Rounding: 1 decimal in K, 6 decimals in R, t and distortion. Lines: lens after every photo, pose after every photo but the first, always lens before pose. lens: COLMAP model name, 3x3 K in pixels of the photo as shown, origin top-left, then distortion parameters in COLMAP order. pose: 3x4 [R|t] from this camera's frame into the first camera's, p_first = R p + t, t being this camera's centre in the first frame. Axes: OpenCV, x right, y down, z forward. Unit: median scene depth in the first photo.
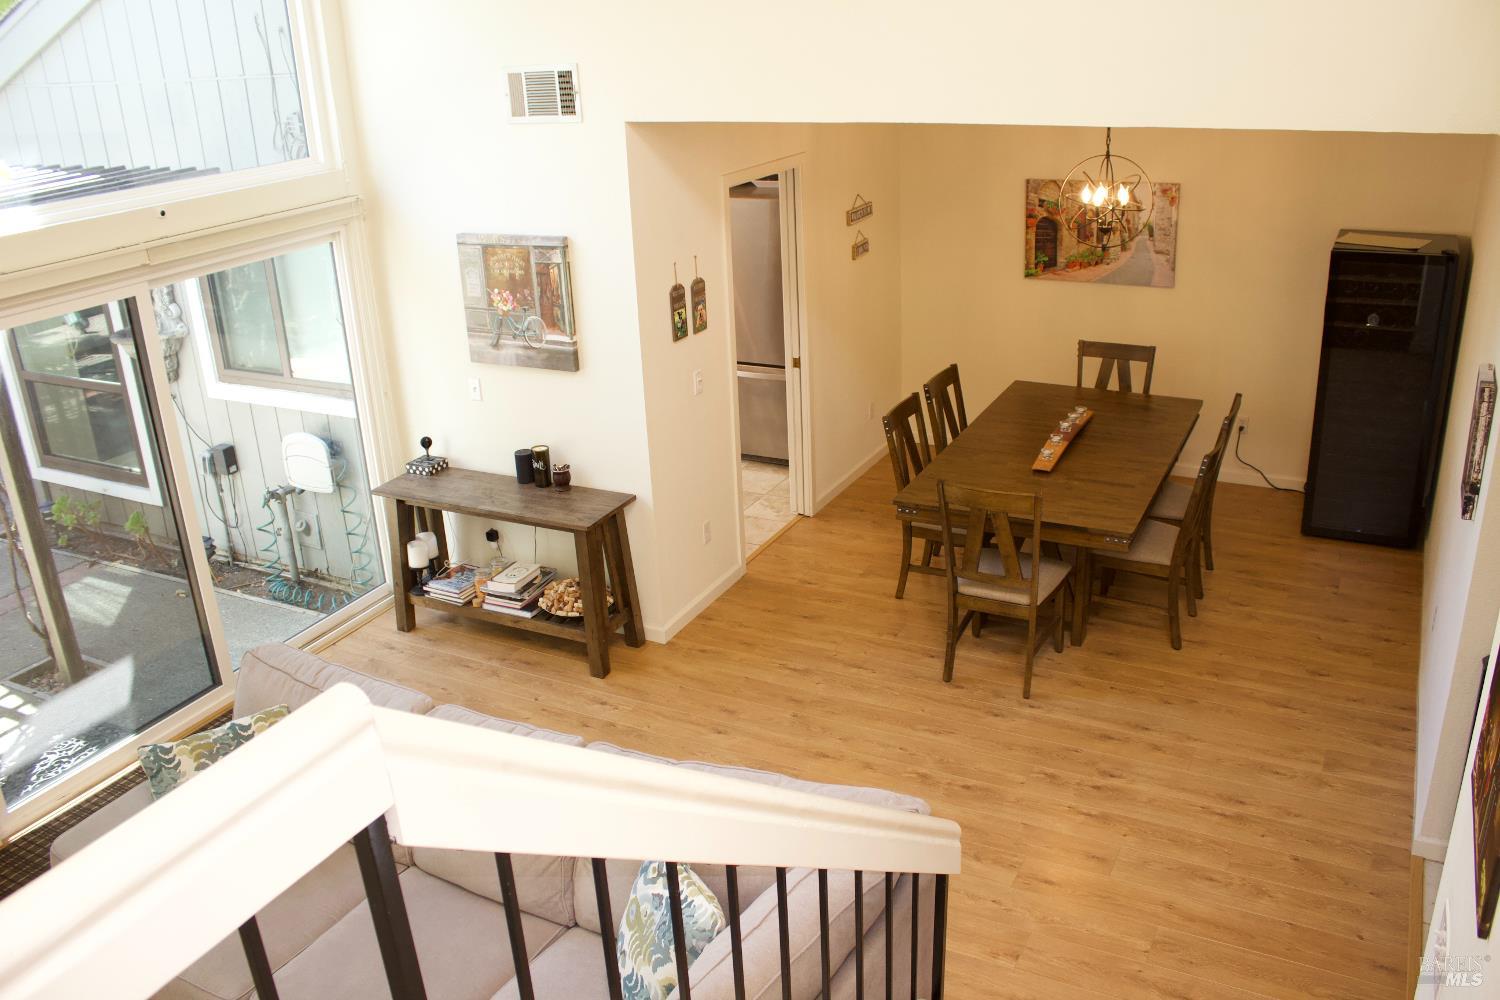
lens RADIAL K [[1249.8, 0, 755.1], [0, 1249.8, 499.2], [0, 0, 1]] dist [-0.169449, 0.158743]
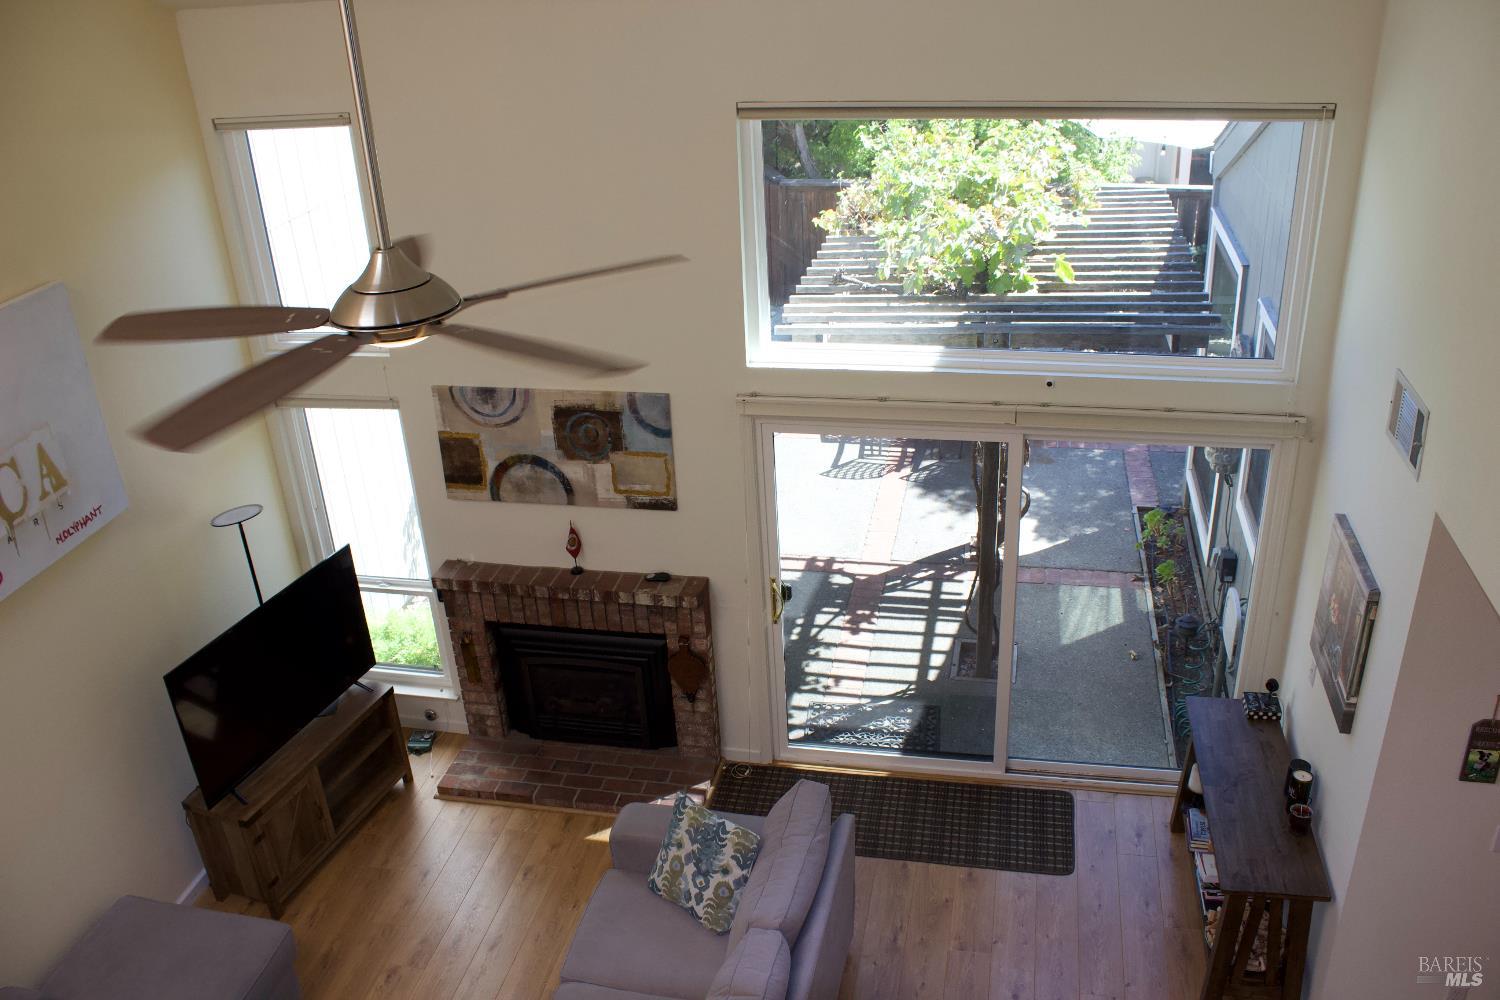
lens RADIAL K [[1249.8, 0, 755.1], [0, 1249.8, 499.2], [0, 0, 1]] dist [-0.169449, 0.158743]
pose [[0.273433, 0.456711, -0.846552, 0.341176], [-0.325029, 0.872193, 0.365561, -0.388082], [0.905313, 0.175197, 0.386930, 0.301272]]
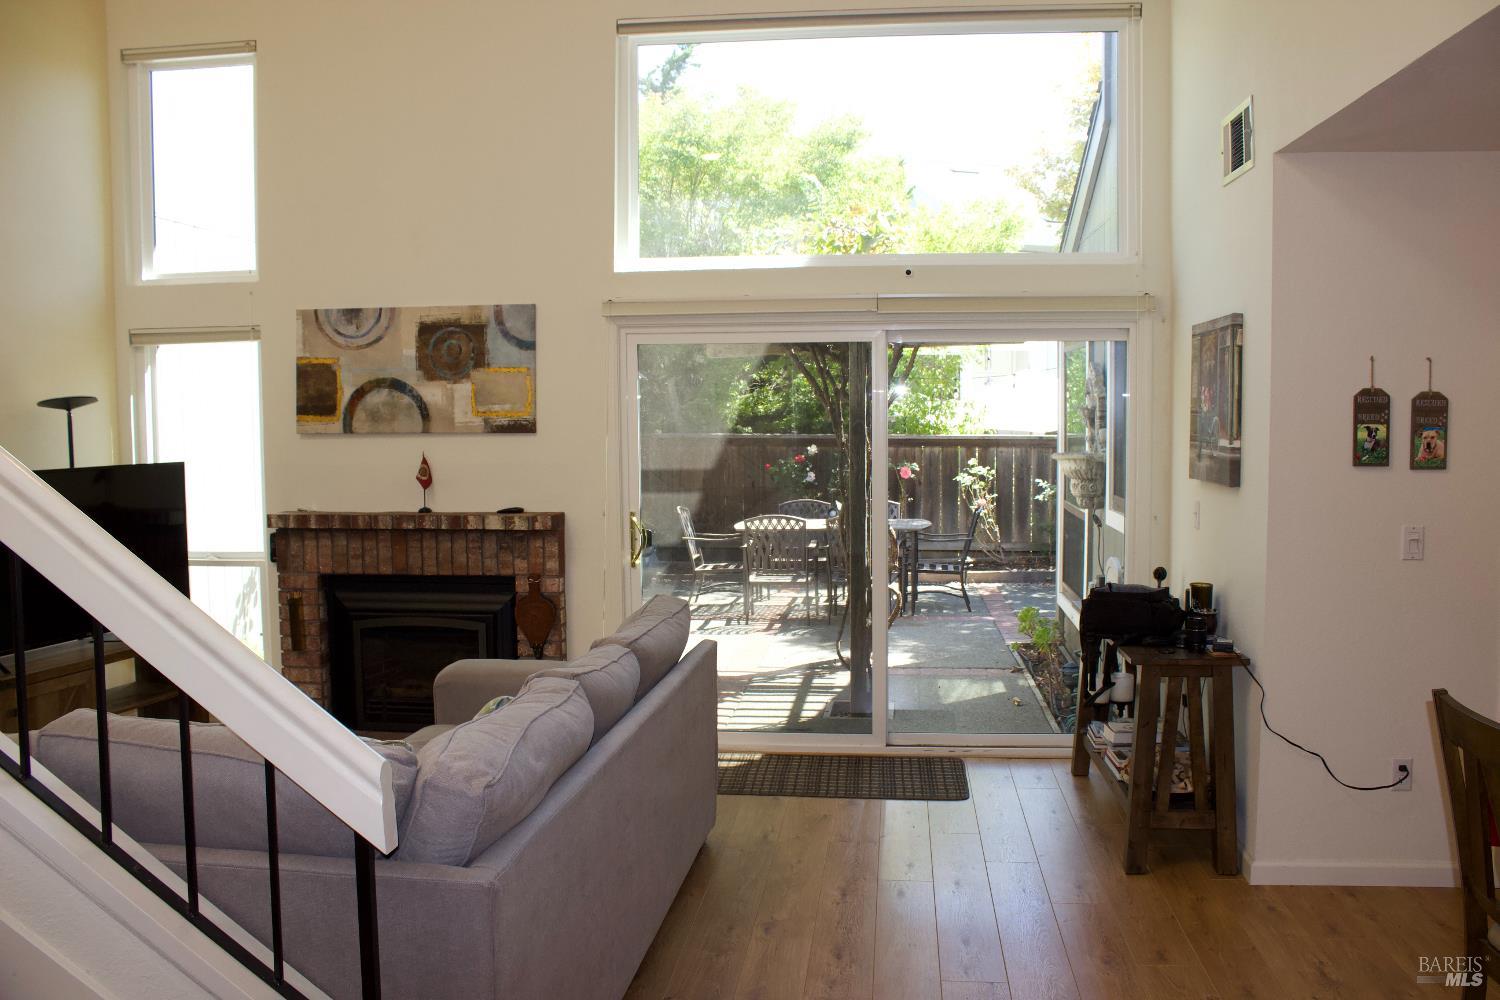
lens RADIAL K [[1249.8, 0, 755.1], [0, 1249.8, 499.2], [0, 0, 1]] dist [-0.169449, 0.158743]
pose [[0.362685, 0.110333, -0.925357, 0.442810], [-0.356422, 0.933895, -0.028345, 0.032408], [0.861059, 0.340098, 0.378035, 0.436699]]
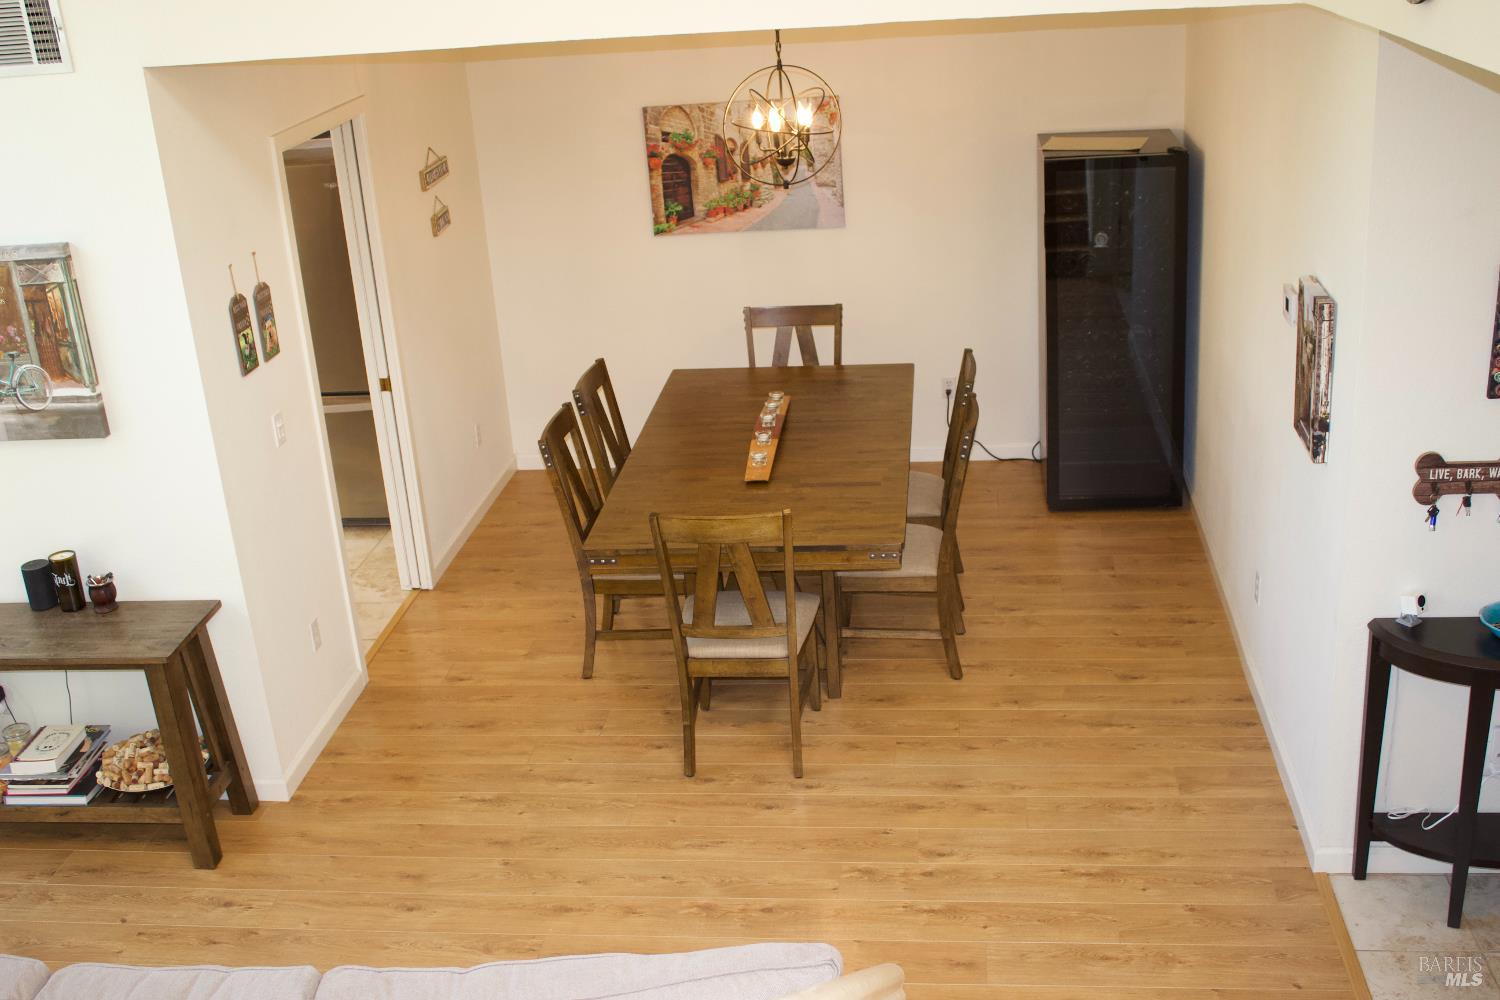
lens RADIAL K [[1623.5, 0, 750.0], [0, 1623.5, 500.0], [0, 0, 1]] dist [-0.117304, 0.177893]
pose [[0.935619, -0.147736, 0.320610, -0.095888], [0.154594, 0.987970, 0.004112, -0.016110], [-0.317361, 0.045717, 0.947202, 0.047948]]
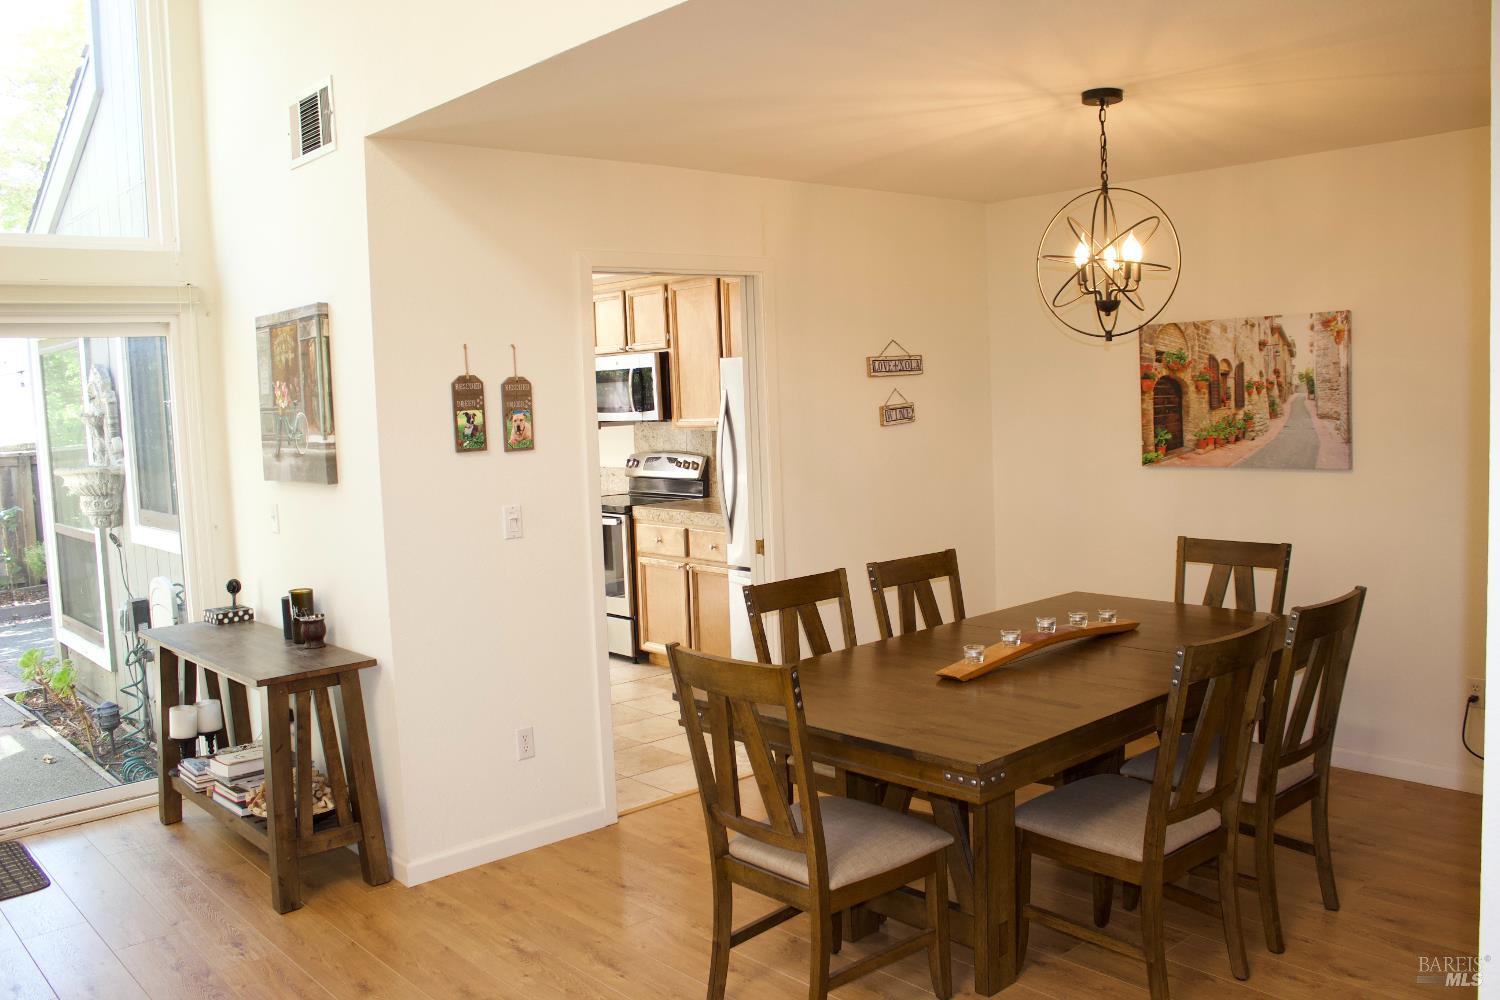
lens RADIAL K [[1249.8, 0, 755.1], [0, 1249.8, 499.2], [0, 0, 1]] dist [-0.169449, 0.158743]
pose [[0.935627, 0.038655, -0.350867, 0.341223], [-0.132965, 0.959366, -0.248873, 0.053854], [0.326990, 0.279505, 0.902748, 0.404457]]
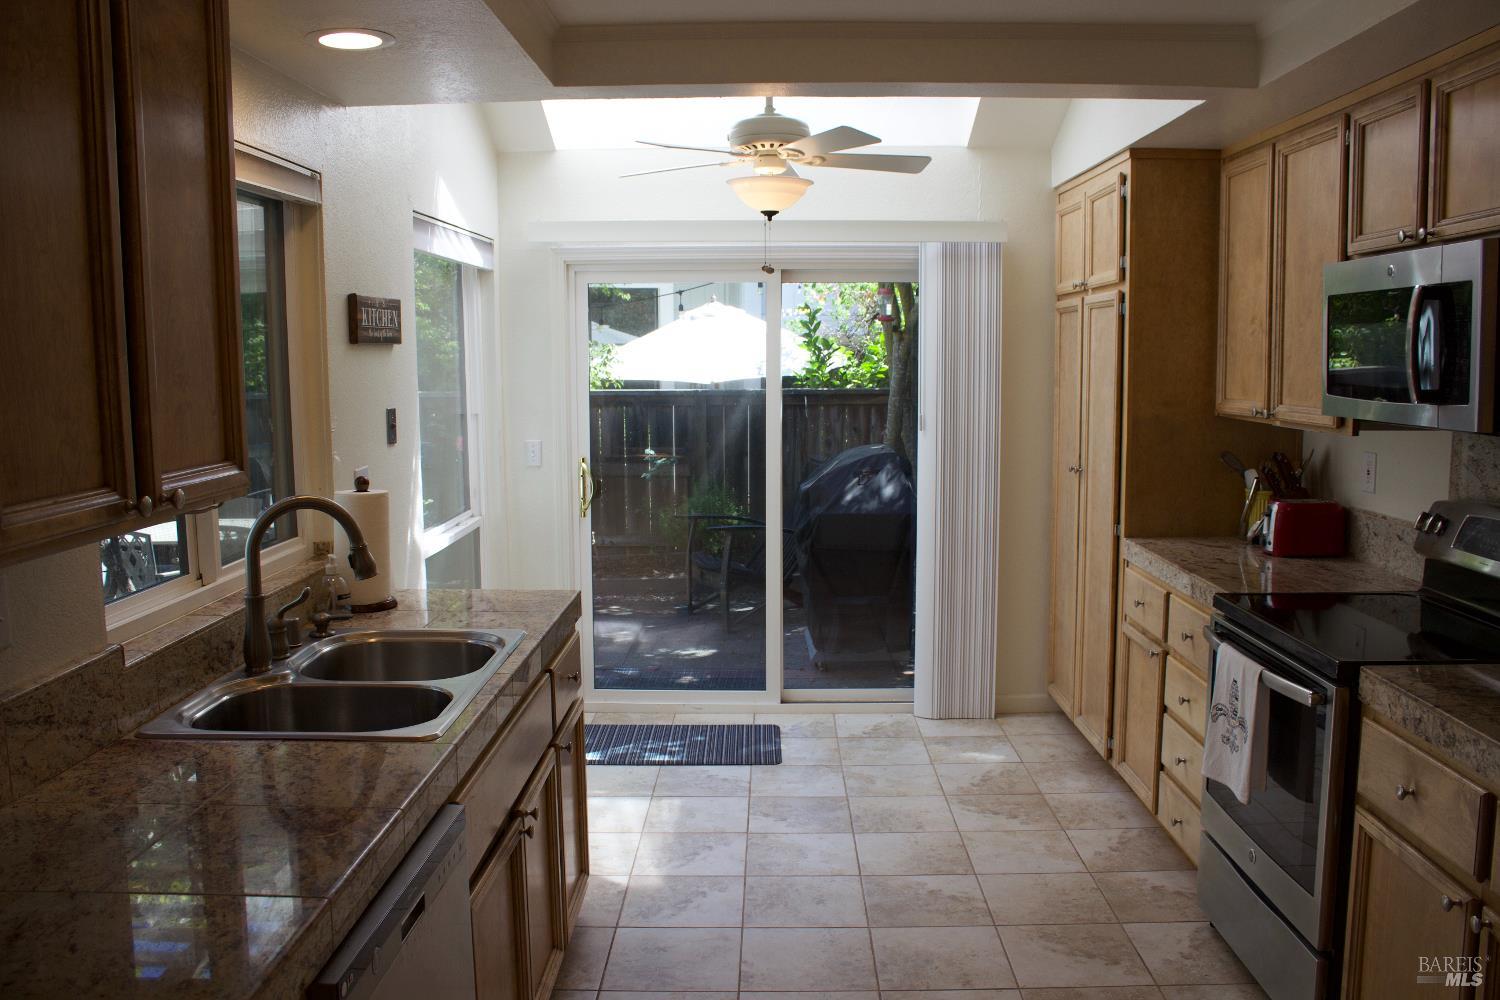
lens RADIAL K [[1249.8, 0, 755.1], [0, 1249.8, 499.2], [0, 0, 1]] dist [-0.169449, 0.158743]
pose [[0.450905, 0.145704, -0.880599, 0.071887], [-0.344647, 0.938493, -0.021191, -0.199922], [0.823349, 0.313051, 0.473387, 1.072207]]
